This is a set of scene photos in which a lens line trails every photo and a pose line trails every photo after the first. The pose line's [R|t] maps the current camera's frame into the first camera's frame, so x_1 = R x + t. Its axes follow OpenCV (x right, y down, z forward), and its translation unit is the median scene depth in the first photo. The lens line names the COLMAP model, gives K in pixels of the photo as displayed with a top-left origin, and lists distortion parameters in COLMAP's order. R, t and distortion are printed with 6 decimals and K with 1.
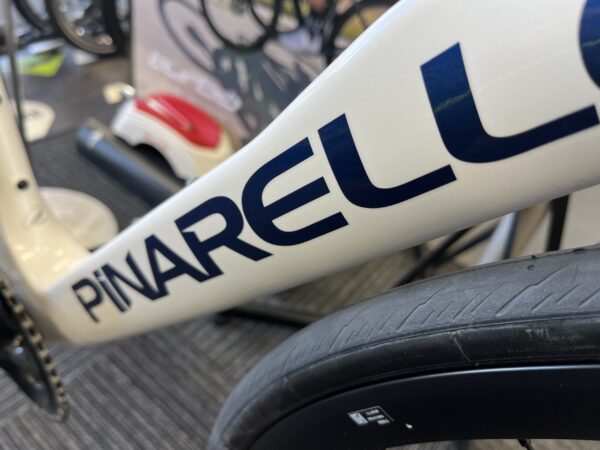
lens RADIAL K [[473.8, 0, 296.6], [0, 473.8, 236.3], [0, 0, 1]] dist [0.022595, -0.042790]
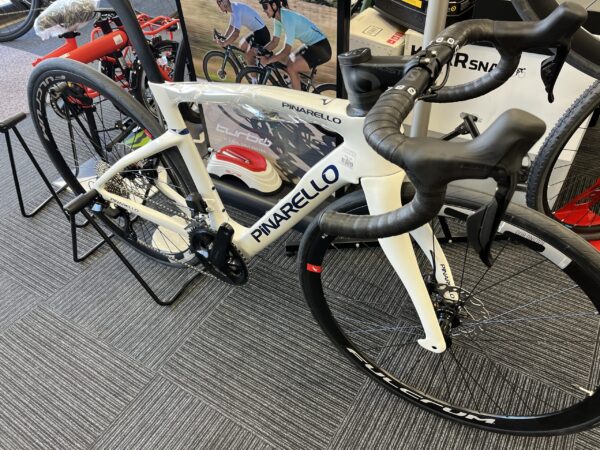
lens RADIAL K [[473.8, 0, 306.9], [0, 473.8, 234.1], [0, 0, 1]] dist [0.022595, -0.042790]
pose [[0.967762, -0.238926, -0.079699, 0.321419], [0.243252, 0.968686, 0.049754, 0.041300], [0.065315, -0.067537, 0.995577, -3.540461]]
